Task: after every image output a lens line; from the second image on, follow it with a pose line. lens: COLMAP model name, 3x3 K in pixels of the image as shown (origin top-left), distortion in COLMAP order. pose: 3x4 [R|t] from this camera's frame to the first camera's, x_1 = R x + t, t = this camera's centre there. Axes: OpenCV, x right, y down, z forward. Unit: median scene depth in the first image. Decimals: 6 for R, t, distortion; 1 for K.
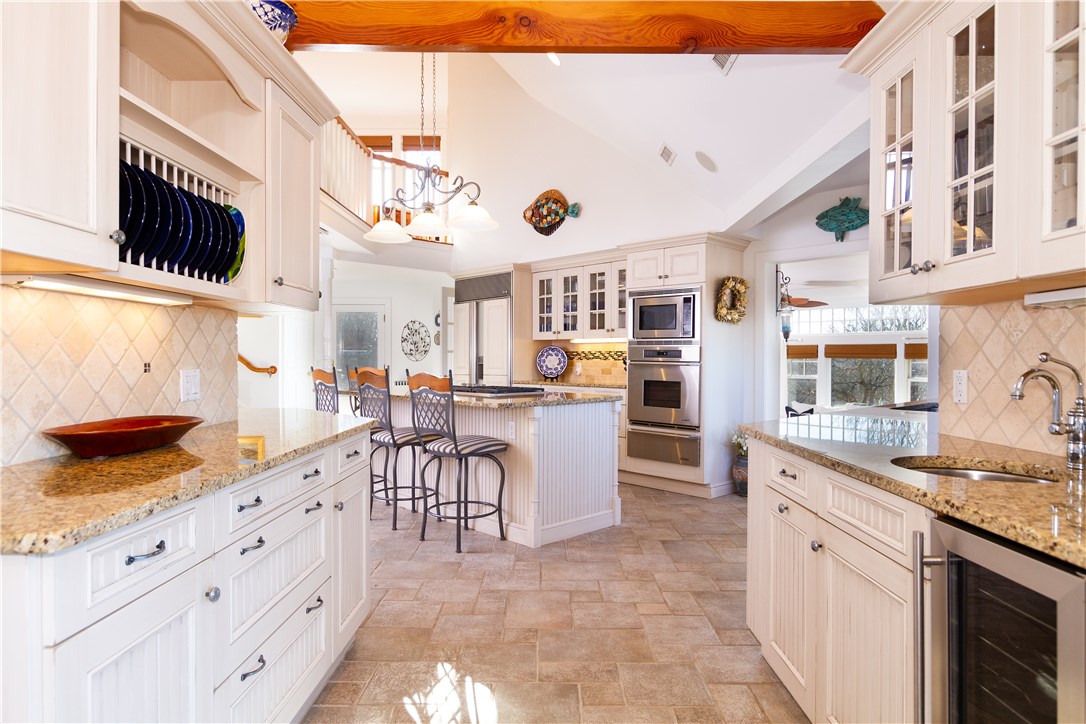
lens RADIAL K [[655.8, 0, 541.9], [0, 655.8, 357.5], [0, 0, 1]] dist [-0.001977, 0.000525]
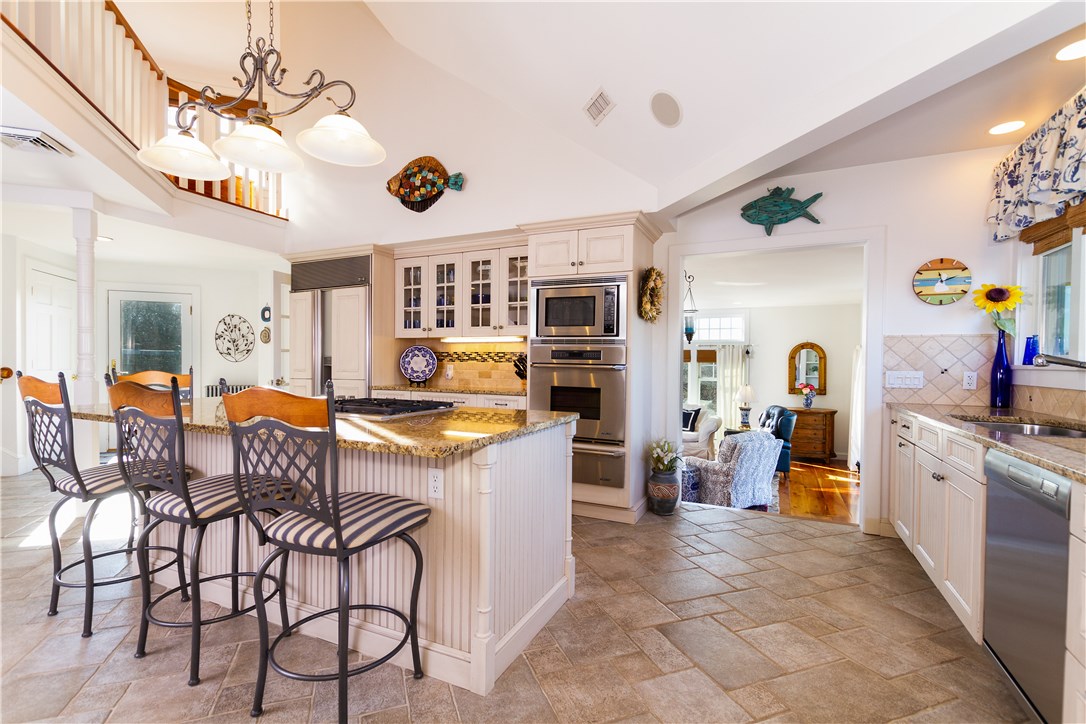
lens RADIAL K [[498.2, 0, 545.2], [0, 498.2, 368.6], [0, 0, 1]] dist [0.007798, -0.000542]
pose [[0.932643, 0.000862, 0.360799, -0.074147], [-0.006945, 0.999855, 0.015562, 0.001874], [-0.360733, -0.017019, 0.932514, 0.363349]]
